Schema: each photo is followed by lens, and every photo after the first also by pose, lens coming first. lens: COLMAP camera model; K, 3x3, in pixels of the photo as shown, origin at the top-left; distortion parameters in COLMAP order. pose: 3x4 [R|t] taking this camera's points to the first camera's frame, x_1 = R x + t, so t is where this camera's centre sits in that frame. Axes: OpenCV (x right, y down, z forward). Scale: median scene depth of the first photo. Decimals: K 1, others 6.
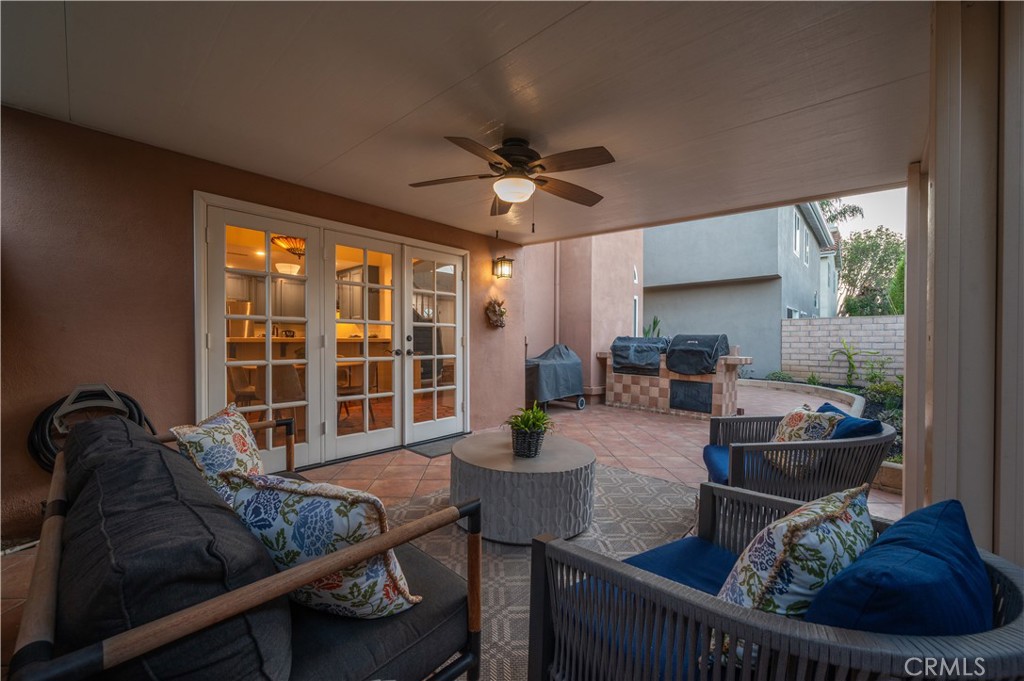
lens RADIAL K [[410.0, 0, 503.3], [0, 410.0, 343.4], [0, 0, 1]] dist [-0.008196, 0.000521]
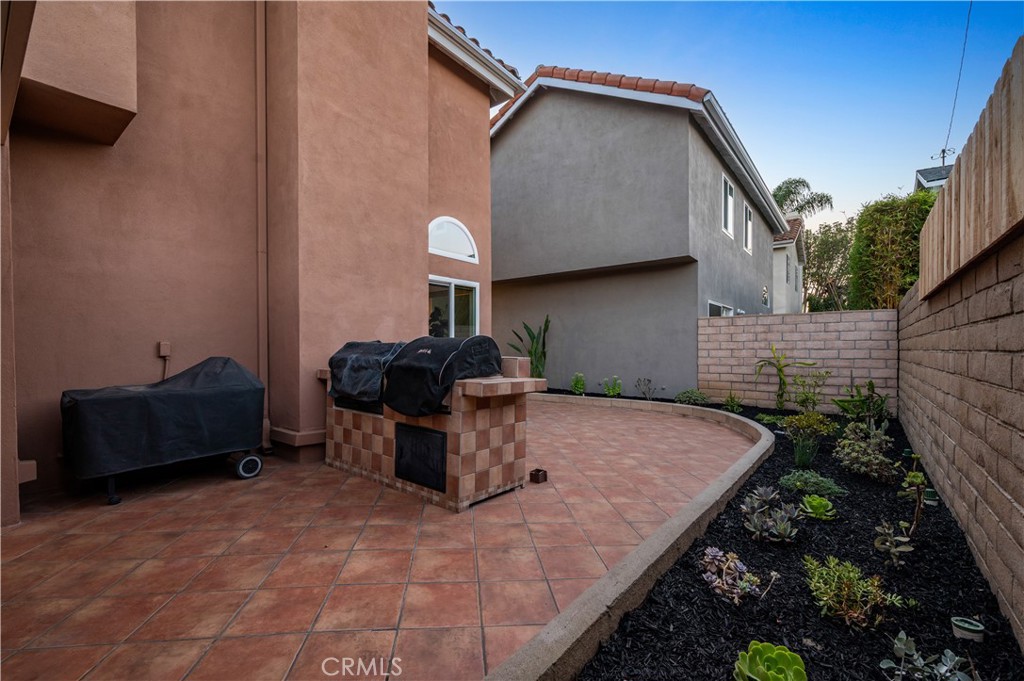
lens RADIAL K [[436.2, 0, 511.7], [0, 436.2, 354.6], [0, 0, 1]] dist [-0.002834, 0.000123]
pose [[0.997624, -0.005693, 0.068657, 0.511390], [0.005066, 0.999944, 0.009301, -0.003929], [-0.068706, -0.008931, 0.997597, 0.420766]]
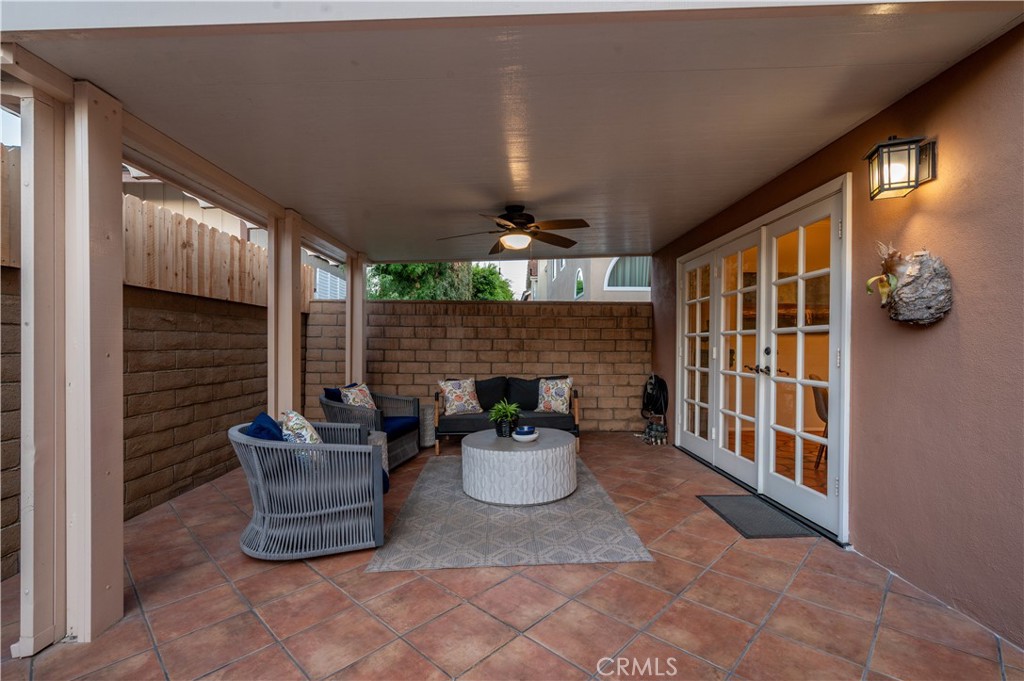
lens RADIAL K [[436.2, 0, 510.4], [0, 436.2, 345.5], [0, 0, 1]] dist [-0.002834, 0.000123]
pose [[-0.721087, -0.003028, -0.692838, 0.435858], [-0.006288, 0.999978, 0.002174, -0.014145], [0.692816, 0.005924, -0.721090, 0.846368]]
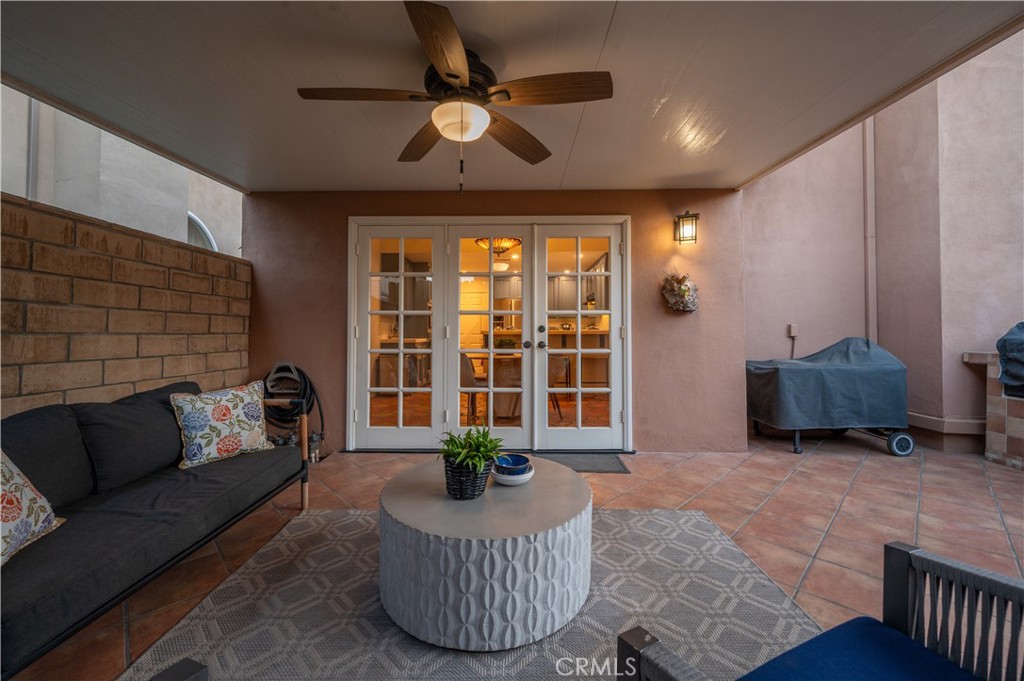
lens RADIAL K [[410.0, 0, 503.4], [0, 410.0, 325.5], [0, 0, 1]] dist [-0.008196, 0.000521]
pose [[0.660521, -0.015927, -0.750638, 0.257635], [-0.002509, 0.999723, -0.023420, 0.000583], [0.750803, 0.017353, 0.660298, 0.242030]]
